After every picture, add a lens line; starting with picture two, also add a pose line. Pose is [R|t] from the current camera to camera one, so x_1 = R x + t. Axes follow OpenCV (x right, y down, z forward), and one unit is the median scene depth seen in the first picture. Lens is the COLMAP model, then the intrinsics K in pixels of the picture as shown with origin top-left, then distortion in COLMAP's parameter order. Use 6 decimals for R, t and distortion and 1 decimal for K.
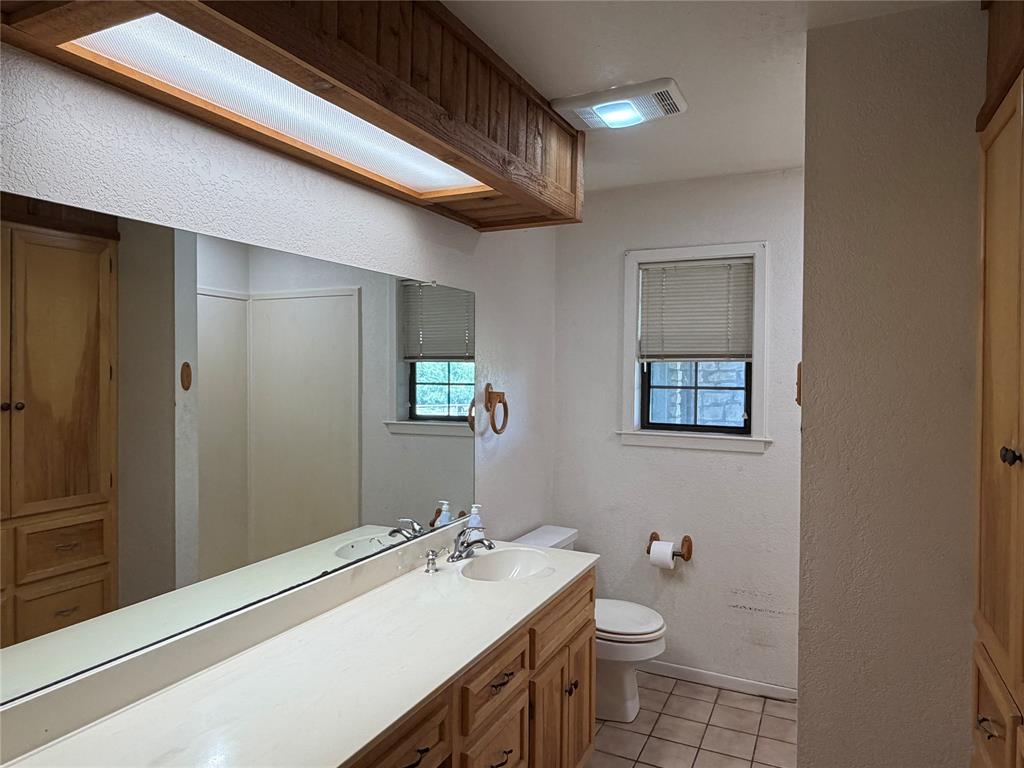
lens RADIAL K [[662.8, 0, 512.6], [0, 662.8, 380.8], [0, 0, 1]] dist [-0.006022, -0.001025]
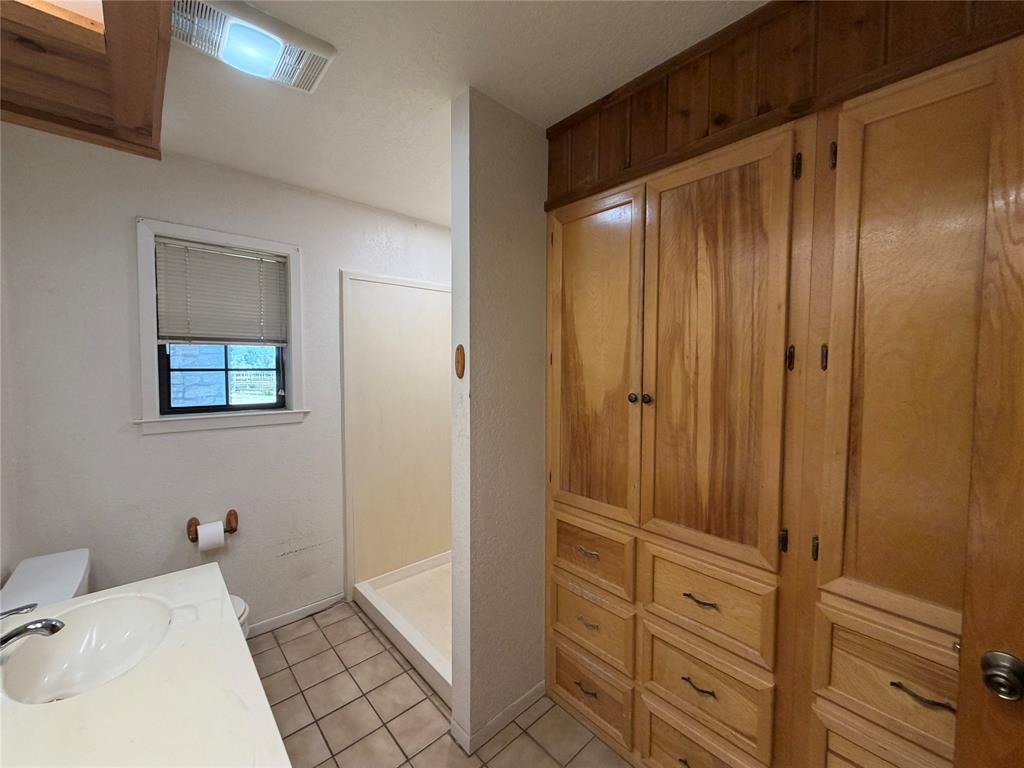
lens RADIAL K [[410.9, 0, 510.8], [0, 410.9, 385.3], [0, 0, 1]] dist [0.001807, -0.000099]
pose [[0.384190, -0.051821, 0.921799, -0.162059], [0.014884, 0.998641, 0.049937, 0.009378], [-0.923134, -0.005465, 0.384439, 0.340364]]
